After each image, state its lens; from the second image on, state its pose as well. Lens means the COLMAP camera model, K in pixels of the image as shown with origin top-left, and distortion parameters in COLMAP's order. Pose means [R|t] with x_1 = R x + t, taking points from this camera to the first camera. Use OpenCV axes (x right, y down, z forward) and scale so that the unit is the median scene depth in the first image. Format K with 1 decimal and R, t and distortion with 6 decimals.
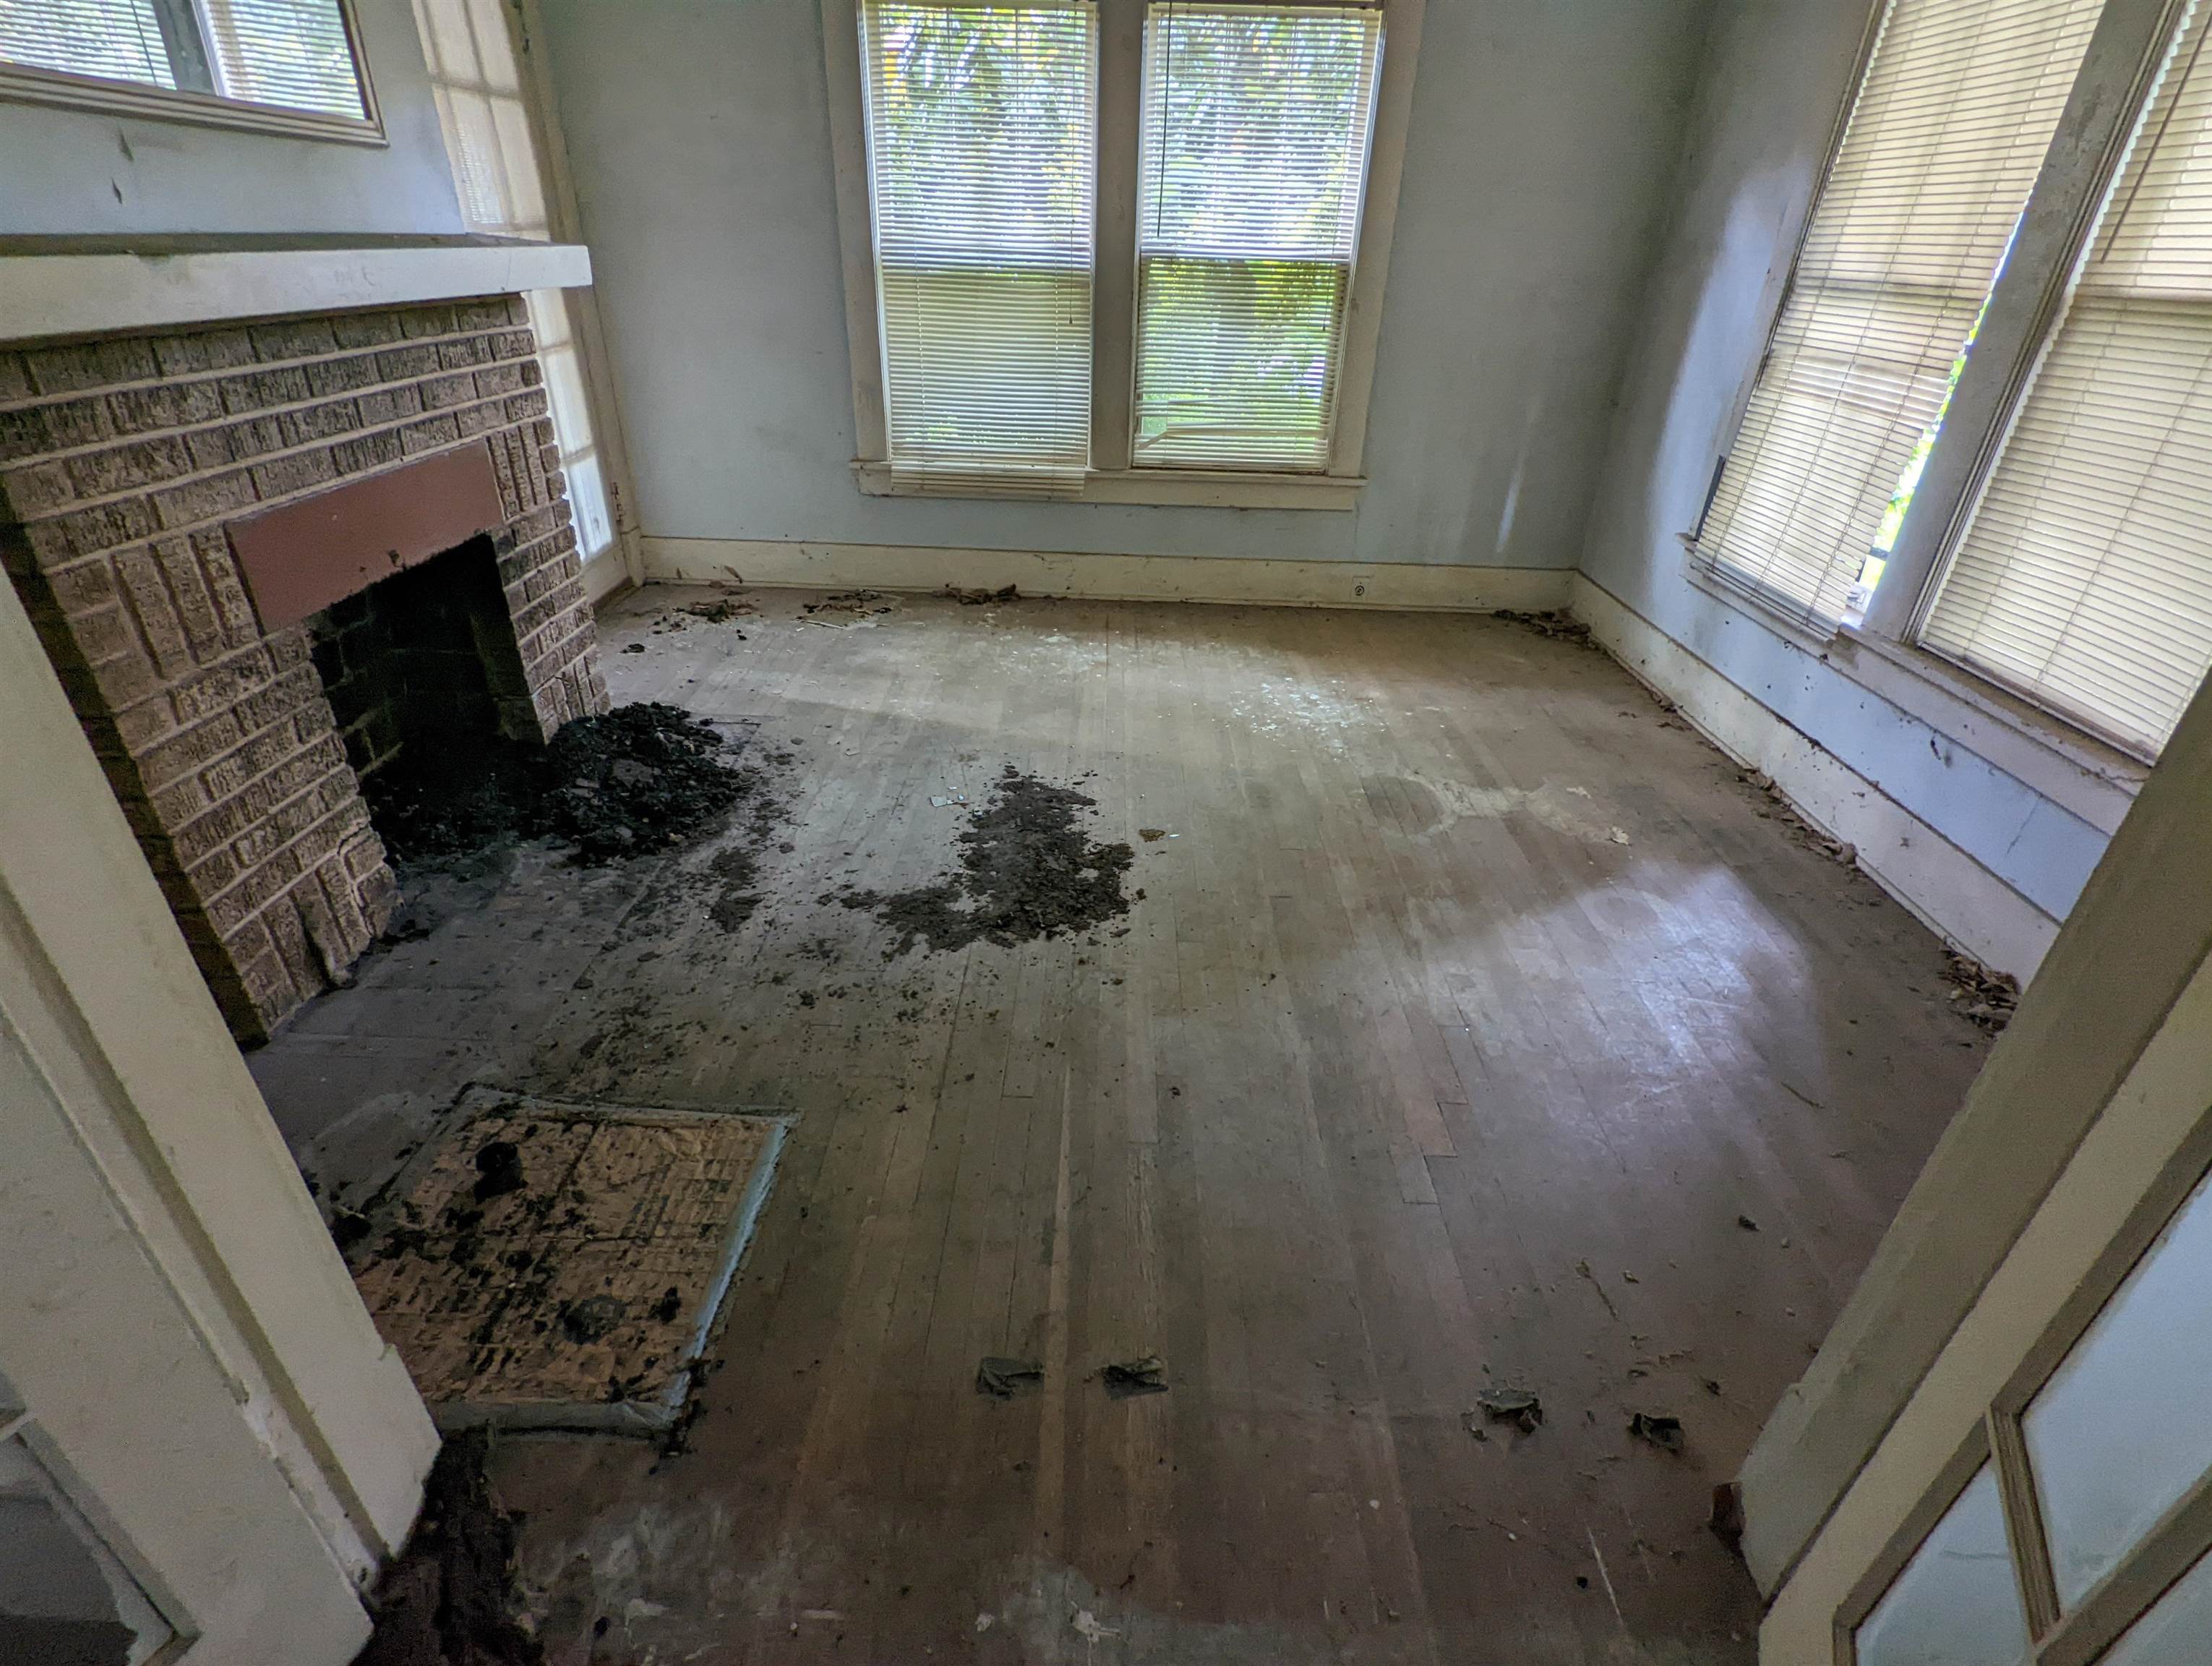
lens RADIAL K [[1048.4, 0, 1103.6], [0, 1048.4, 823.5], [0, 0, 1]] dist [0.002304, -0.001955]
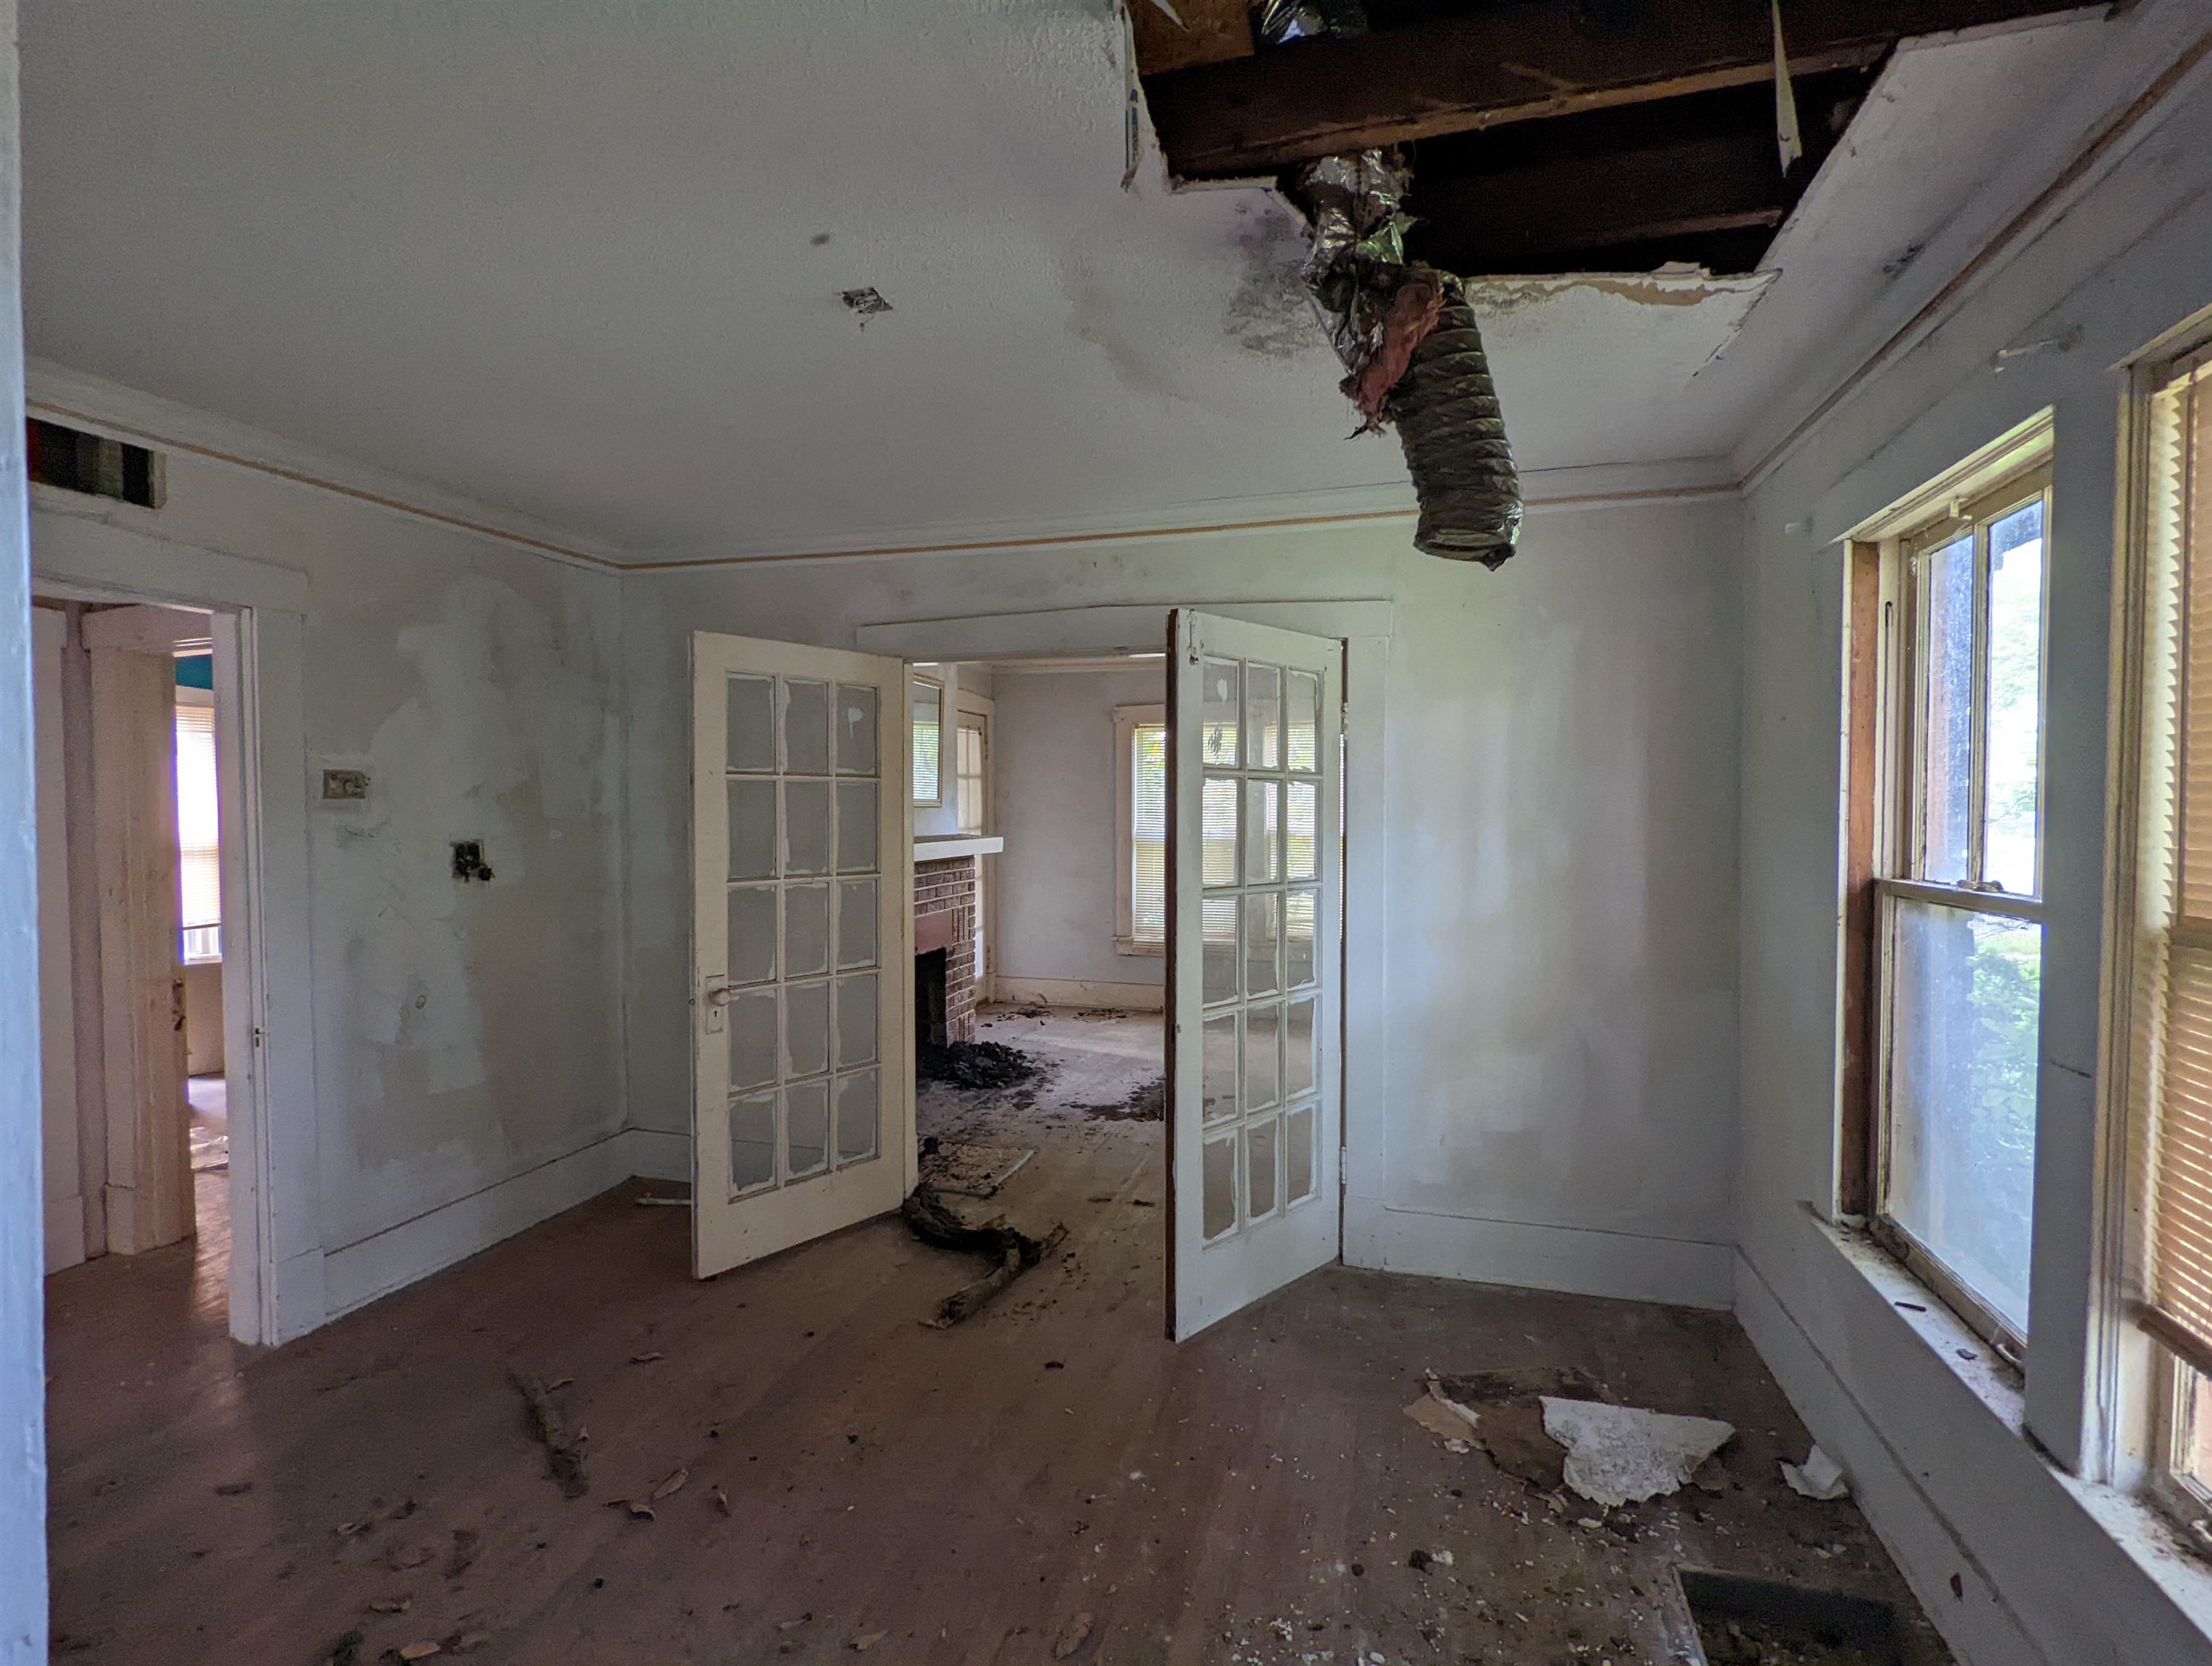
lens RADIAL K [[1048.4, 0, 1110.3], [0, 1048.4, 839.3], [0, 0, 1]] dist [0.002304, -0.001955]
pose [[0.963838, -0.020989, -0.265660, 0.339697], [-0.104509, 0.887263, -0.449269, 0.452331], [0.245141, 0.460786, 0.852984, -0.880084]]
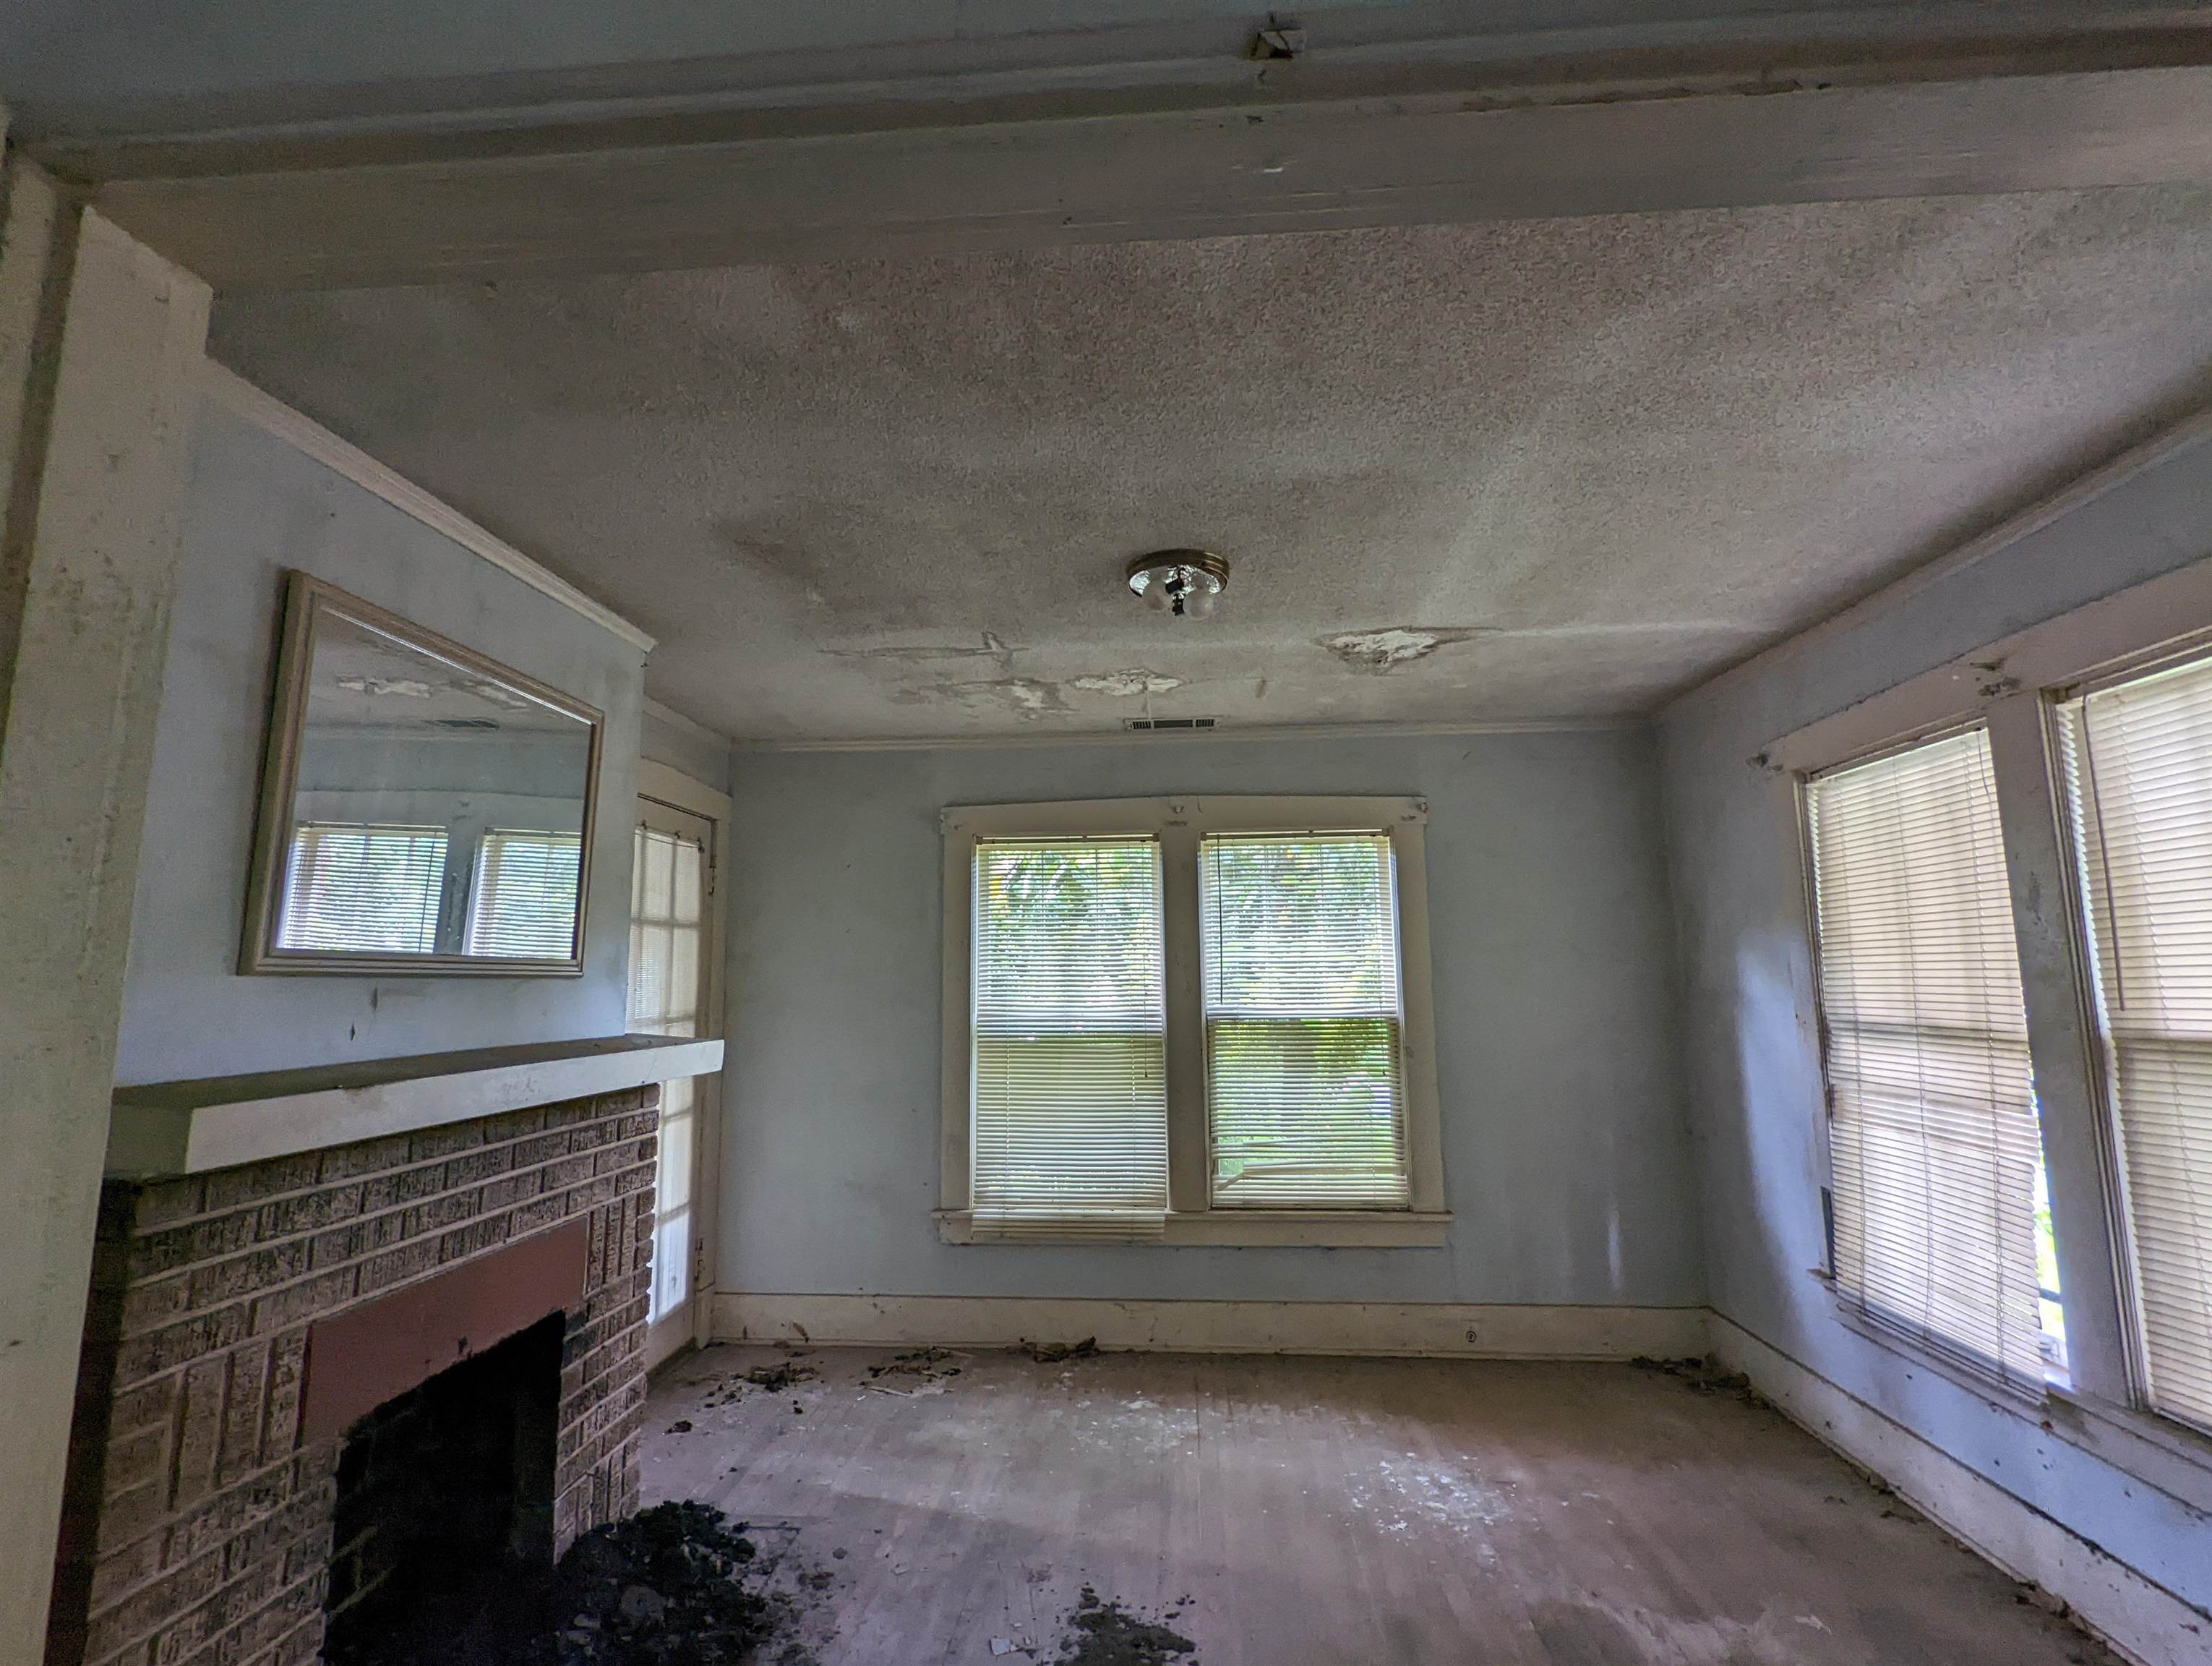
lens RADIAL K [[1048.4, 0, 1106.1], [0, 1048.4, 836.9], [0, 0, 1]] dist [0.002304, -0.001955]
pose [[0.997243, -0.047940, -0.056639, -0.000037], [0.003938, 0.796408, -0.604746, -0.028131], [0.074099, 0.602856, 0.794402, -0.014086]]
